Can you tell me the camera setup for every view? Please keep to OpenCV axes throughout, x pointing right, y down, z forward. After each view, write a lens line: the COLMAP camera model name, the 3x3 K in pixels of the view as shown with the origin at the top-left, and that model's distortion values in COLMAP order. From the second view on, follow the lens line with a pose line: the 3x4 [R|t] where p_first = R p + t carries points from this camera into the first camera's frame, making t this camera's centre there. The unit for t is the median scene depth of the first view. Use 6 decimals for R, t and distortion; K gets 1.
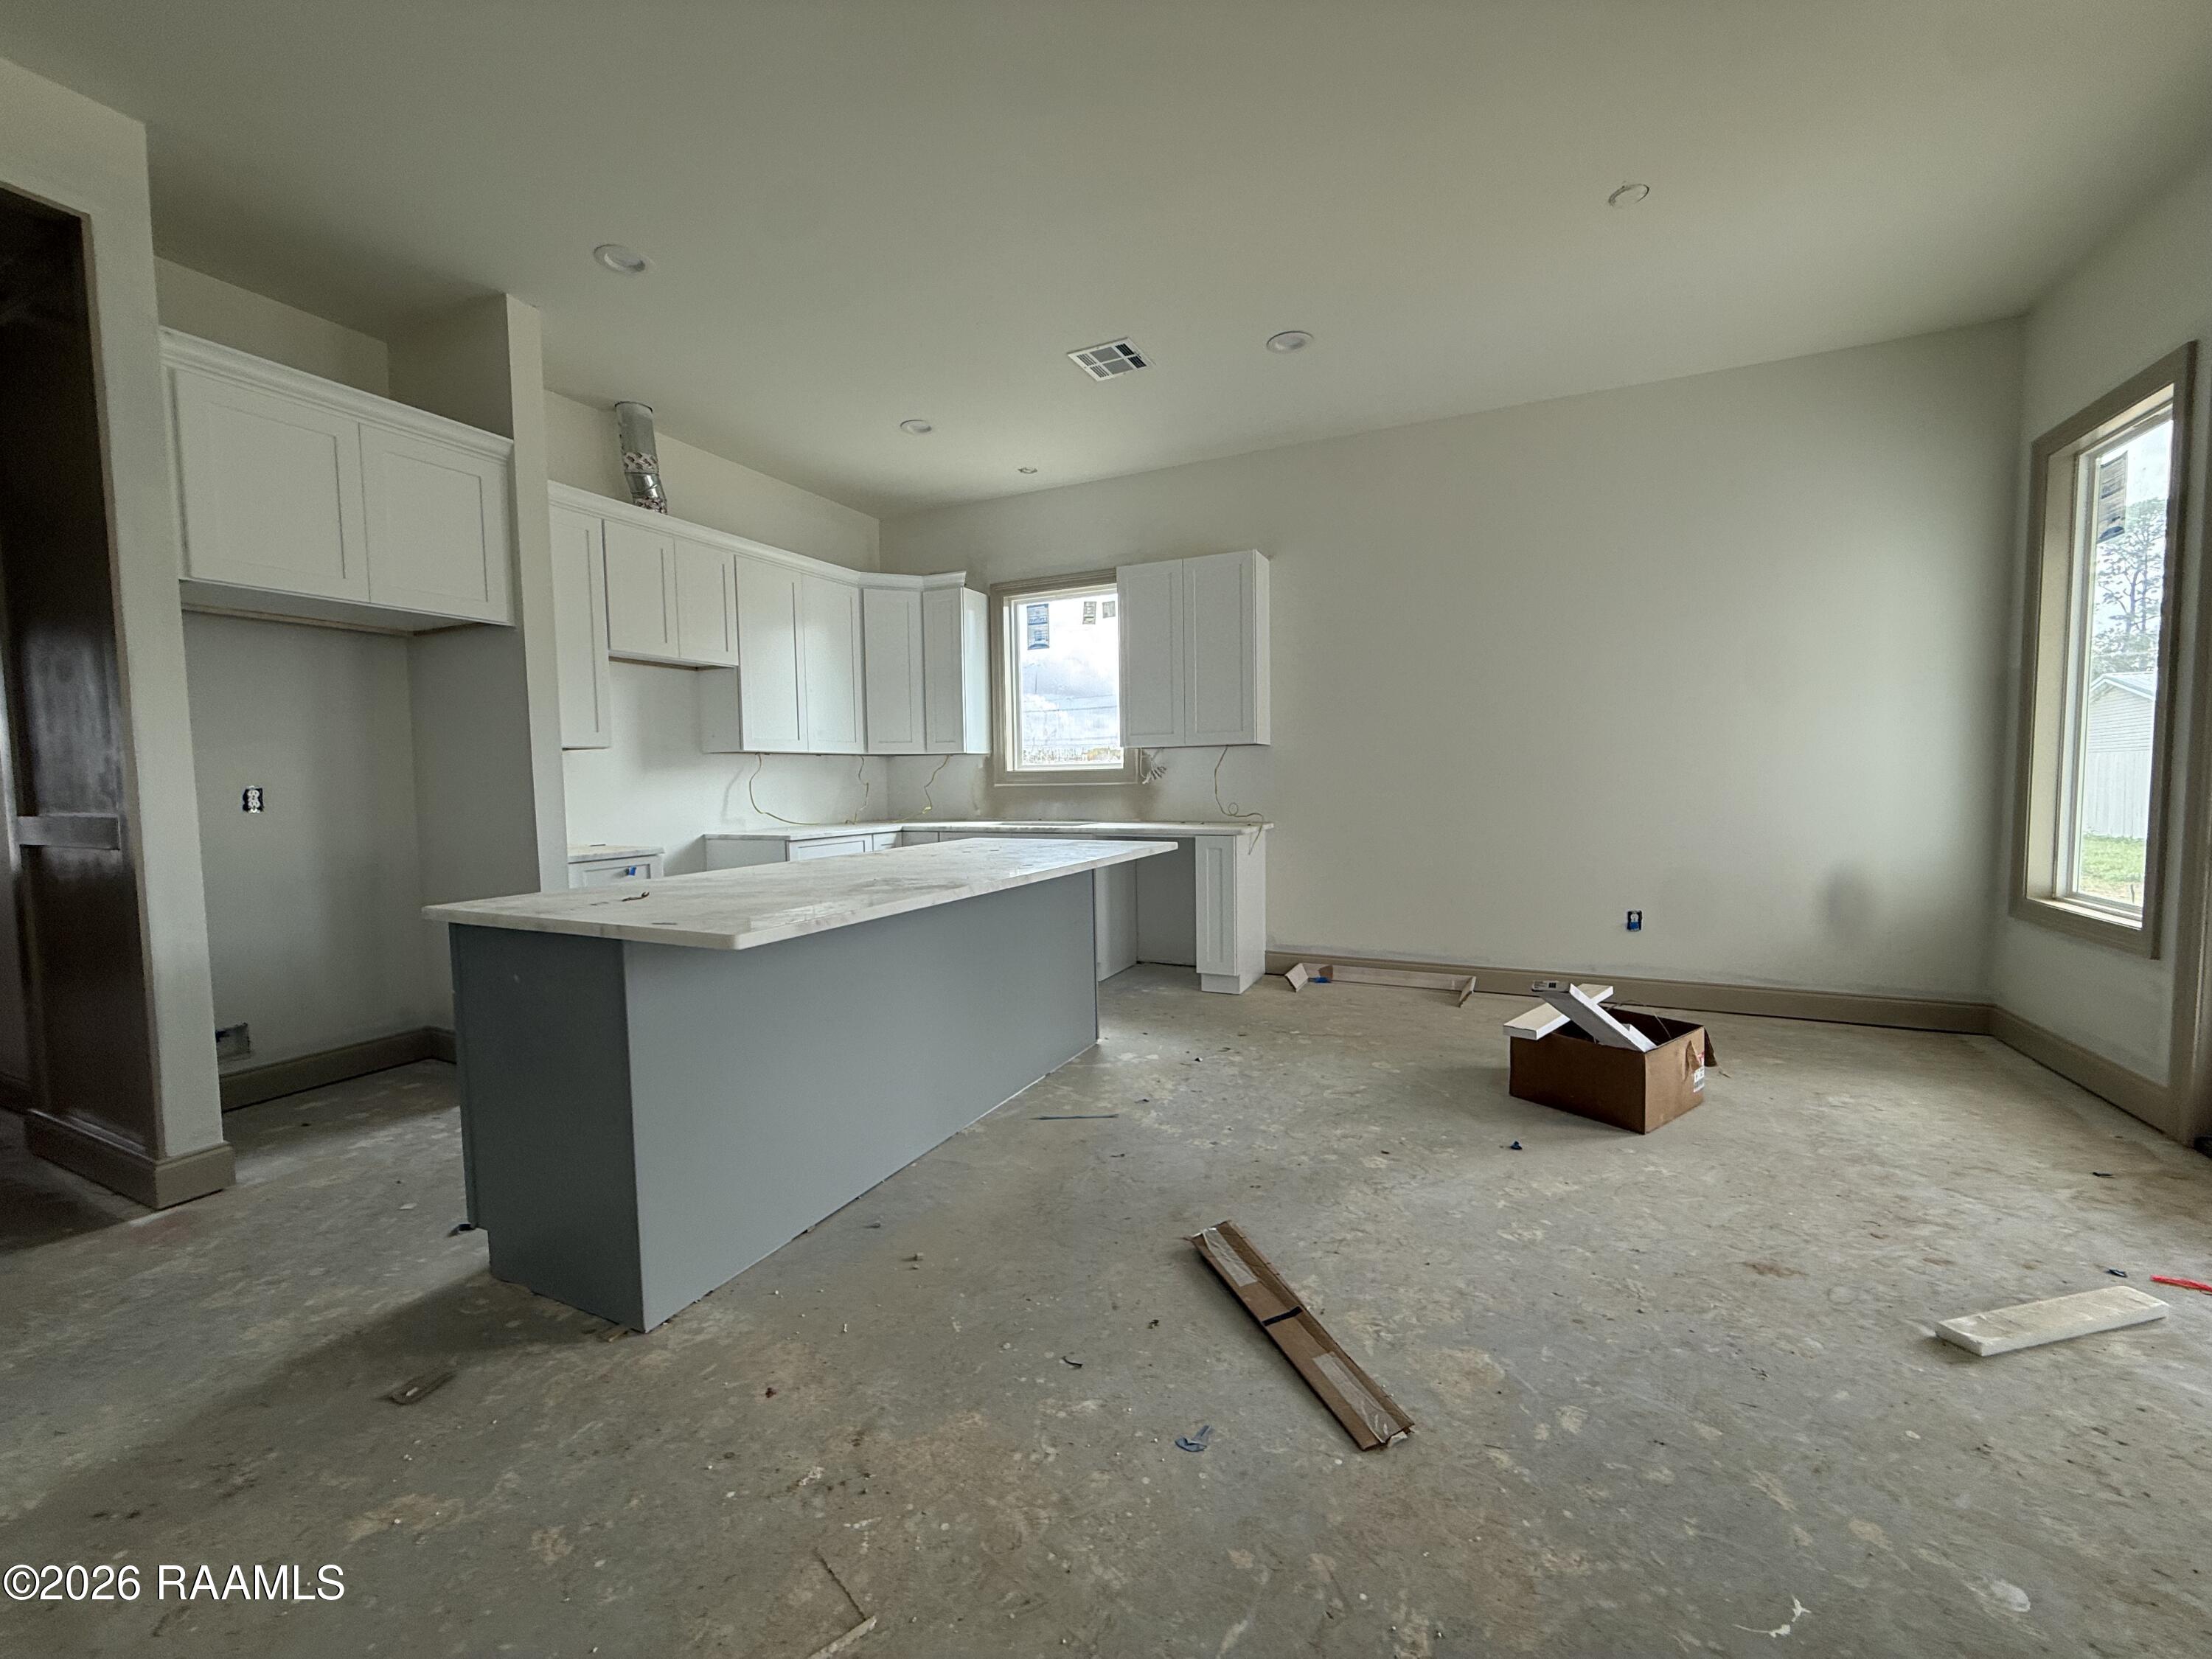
lens RADIAL K [[887.2, 0, 1108.9], [0, 887.2, 835.4], [0, 0, 1]] dist [-0.003537, 0.000810]
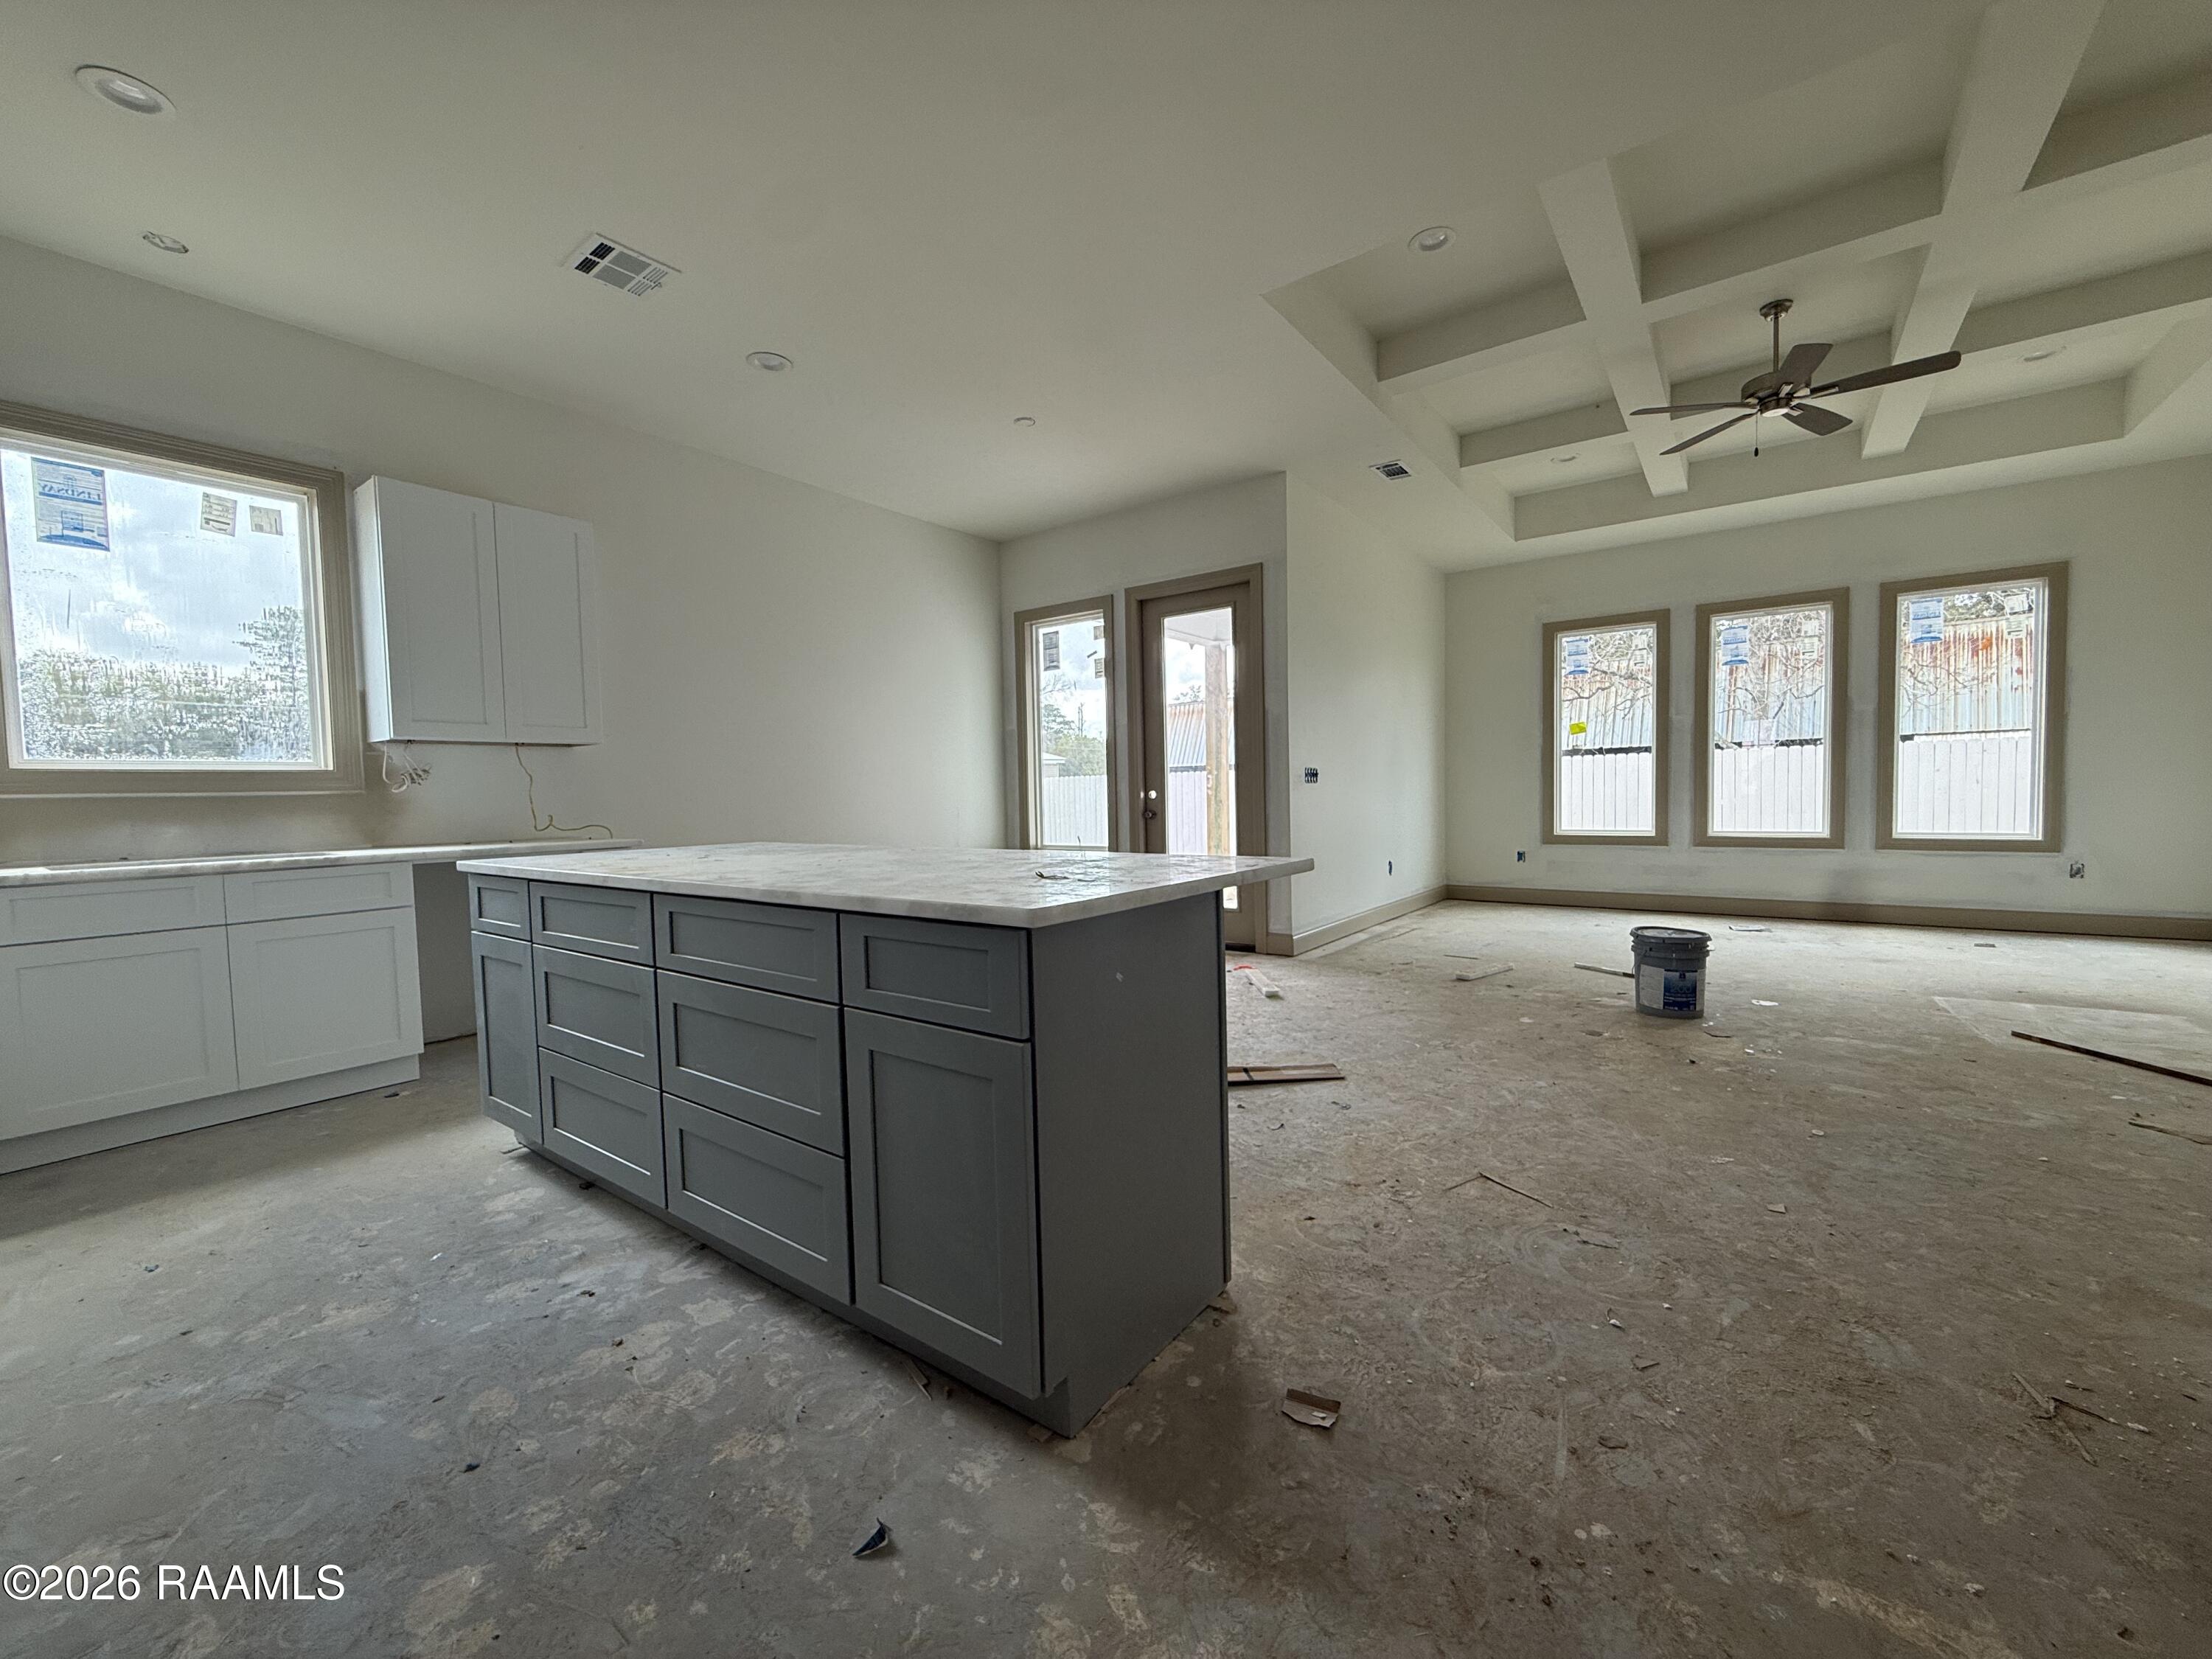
lens RADIAL K [[887.2, 0, 1095.2], [0, 887.2, 833.2], [0, 0, 1]] dist [-0.003537, 0.000810]
pose [[0.190474, -0.035296, 0.981058, -1.821560], [0.083106, 0.996346, 0.019711, 0.021459], [-0.978168, 0.077778, 0.192711, 1.094190]]
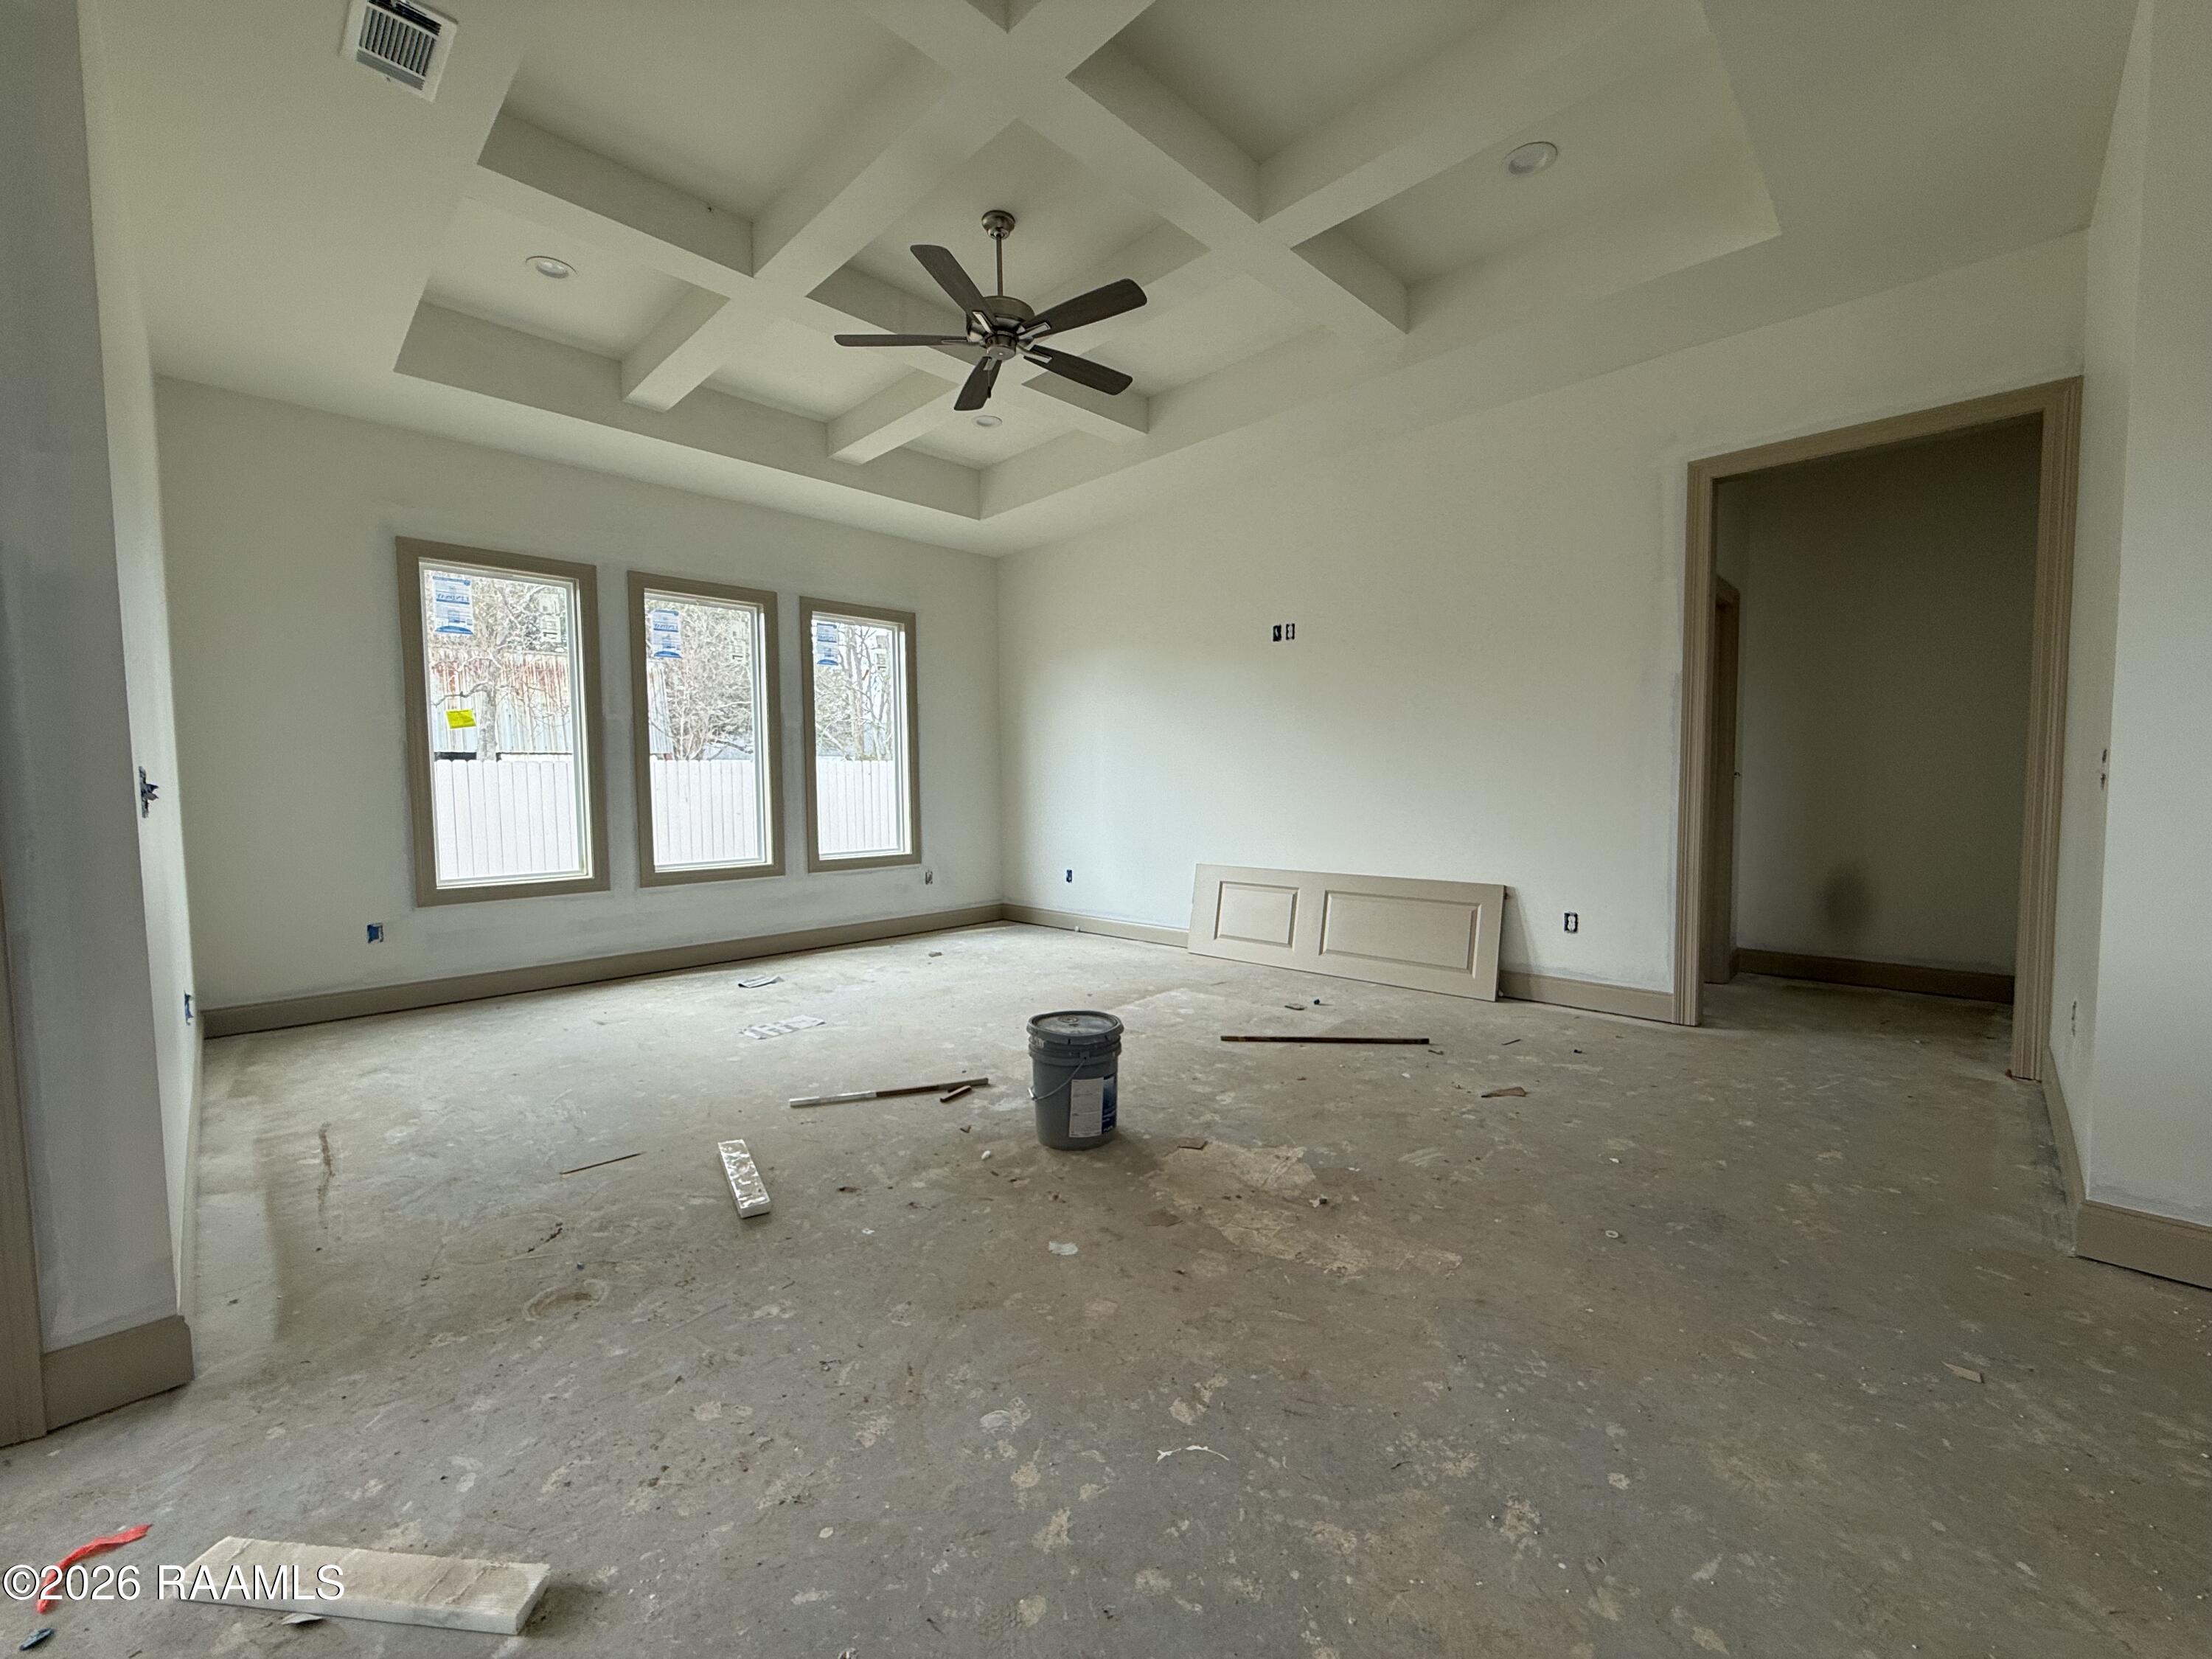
lens RADIAL K [[887.2, 0, 1111.3], [0, 887.2, 828.1], [0, 0, 1]] dist [-0.003537, 0.000810]
pose [[-0.945329, 0.009468, 0.325982, 0.348447], [0.047114, 0.993057, 0.107785, -0.085117], [-0.322698, 0.117251, -0.939211, 1.608277]]
